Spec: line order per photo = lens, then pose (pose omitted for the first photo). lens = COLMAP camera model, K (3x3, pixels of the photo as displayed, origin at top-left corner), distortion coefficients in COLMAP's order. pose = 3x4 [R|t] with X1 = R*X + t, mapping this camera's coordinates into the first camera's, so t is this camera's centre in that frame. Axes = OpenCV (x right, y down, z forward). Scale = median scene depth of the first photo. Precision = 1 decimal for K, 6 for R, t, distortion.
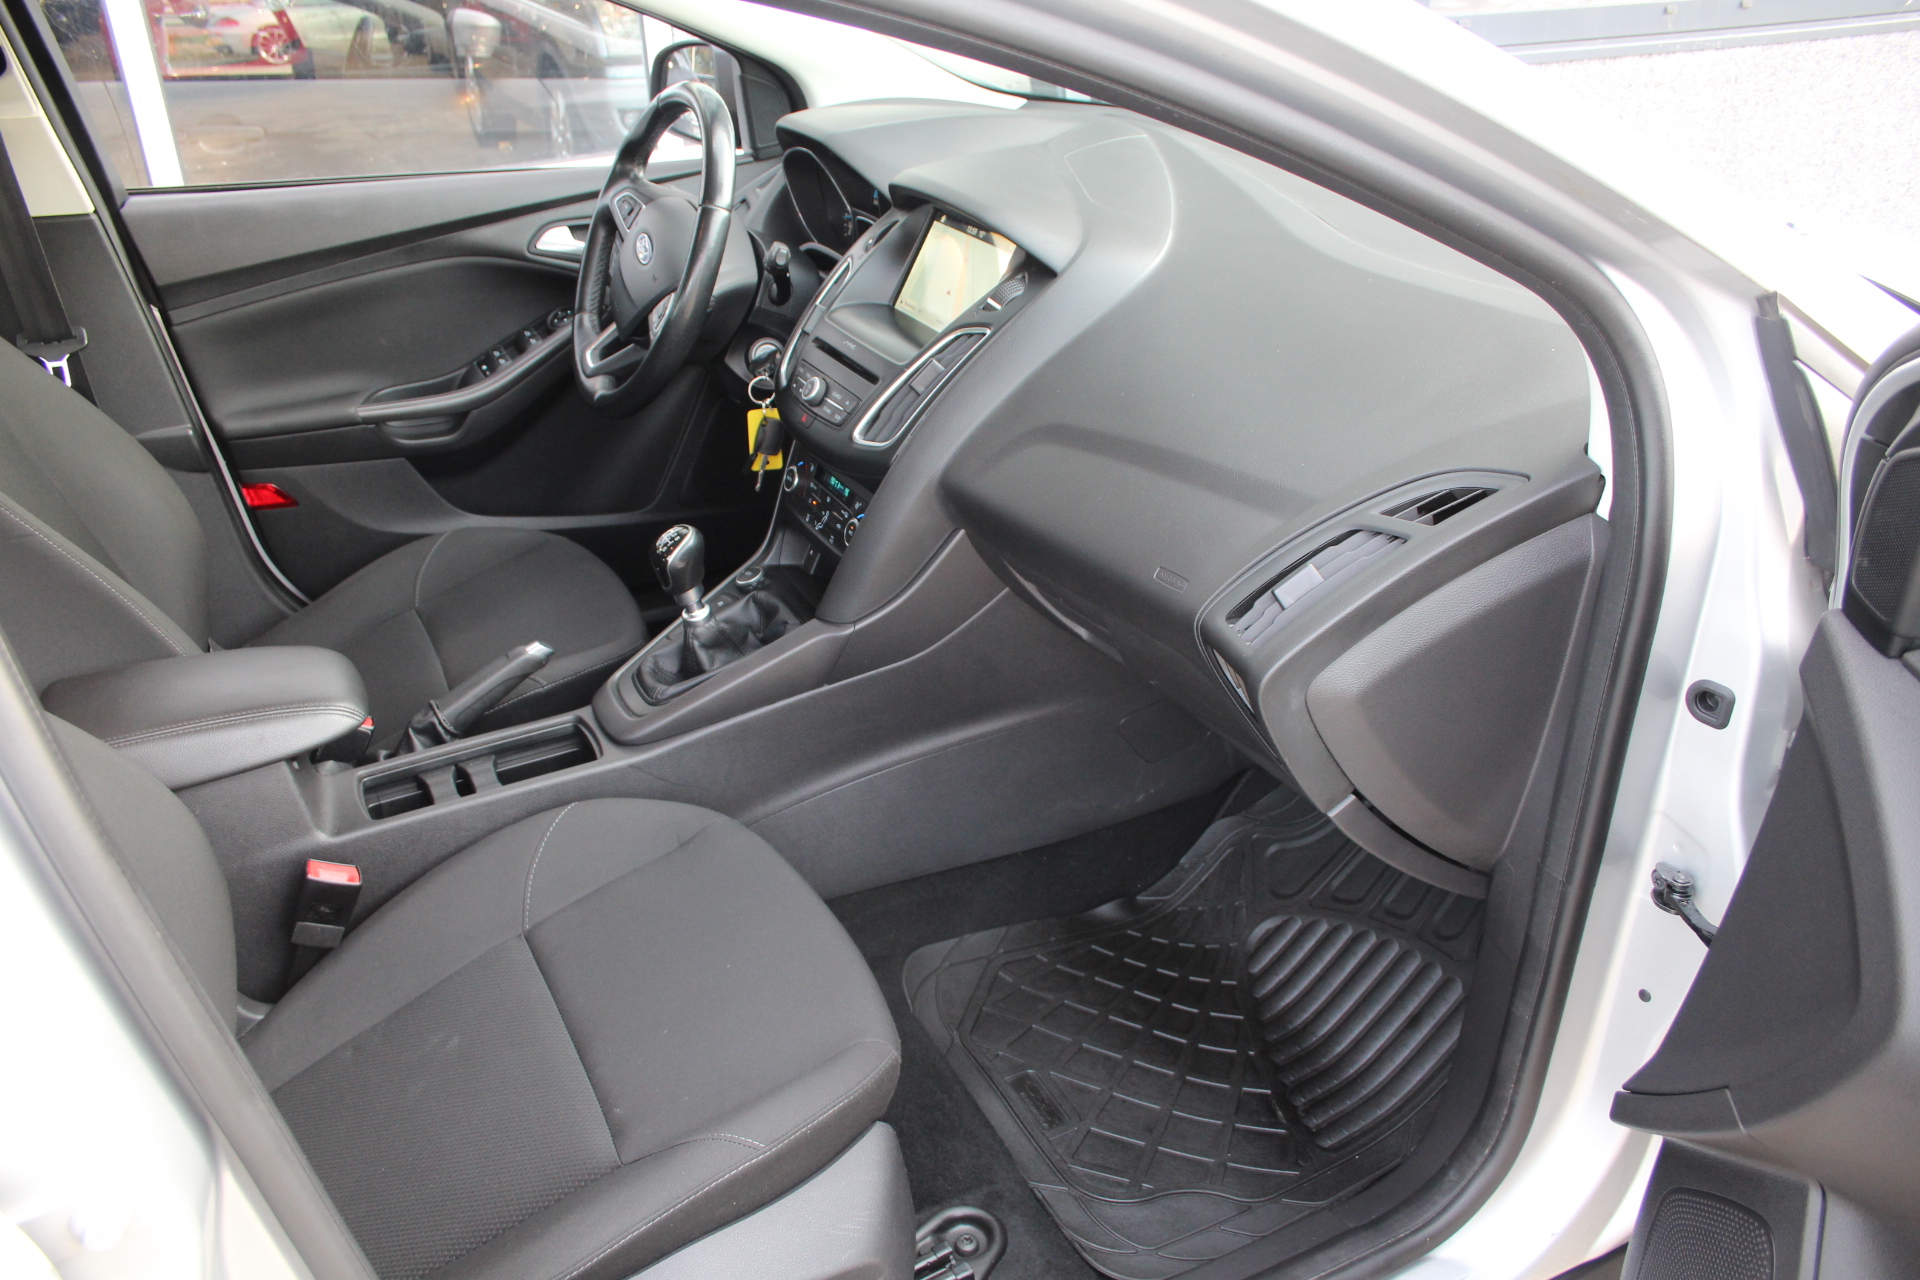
lens RADIAL K [[1598.9, 0, 966.9], [0, 1598.9, 647.6], [0, 0, 1]] dist [-0.140112, 0.101284]
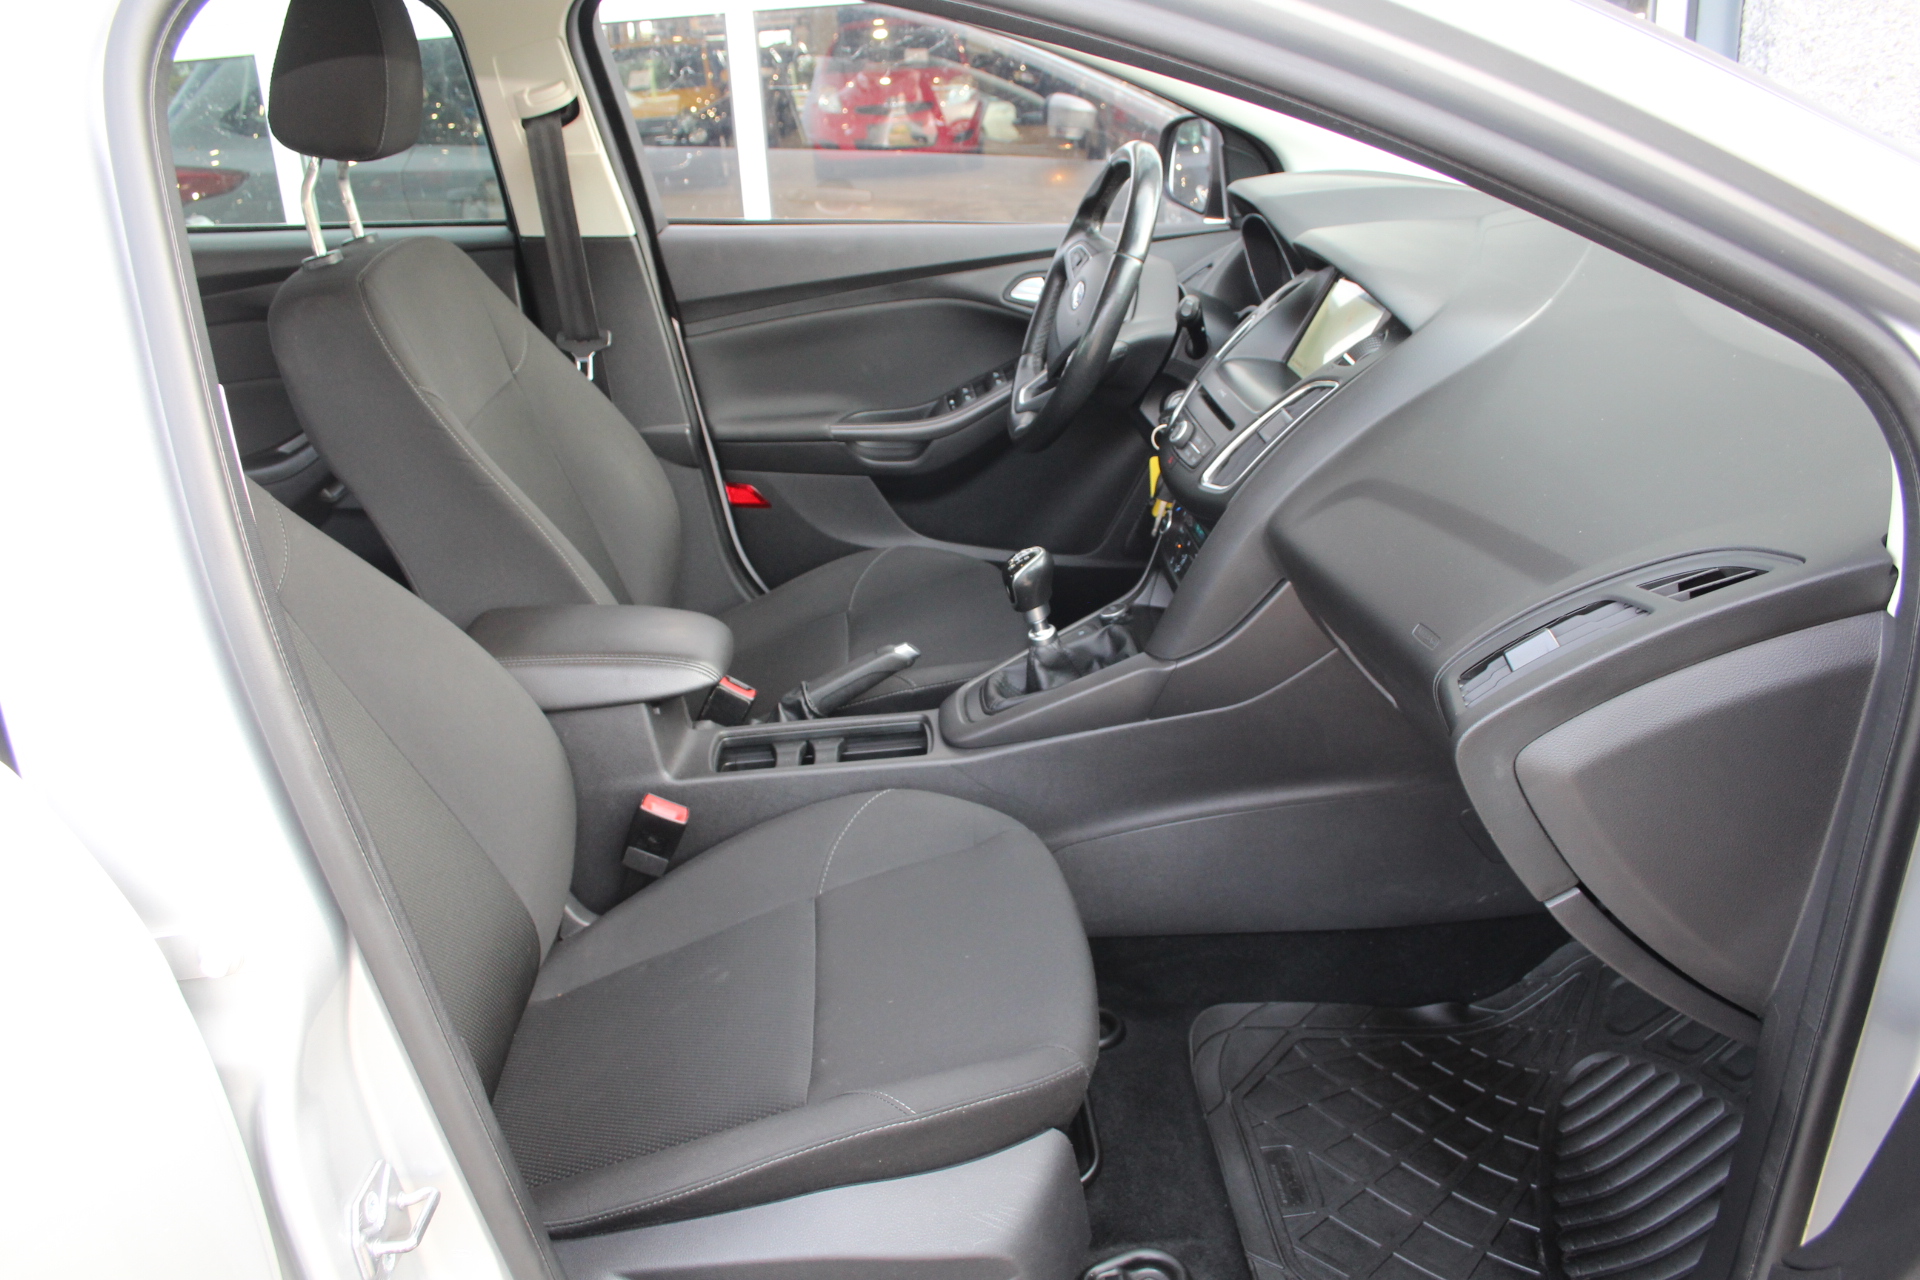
lens RADIAL K [[1598.9, 0, 958.5], [0, 1598.9, 641.3], [0, 0, 1]] dist [-0.140112, 0.101284]
pose [[0.918322, 0.133076, -0.372795, 0.156870], [-0.157939, 0.986762, -0.036816, 0.027992], [0.362961, 0.092688, 0.927183, 0.009875]]
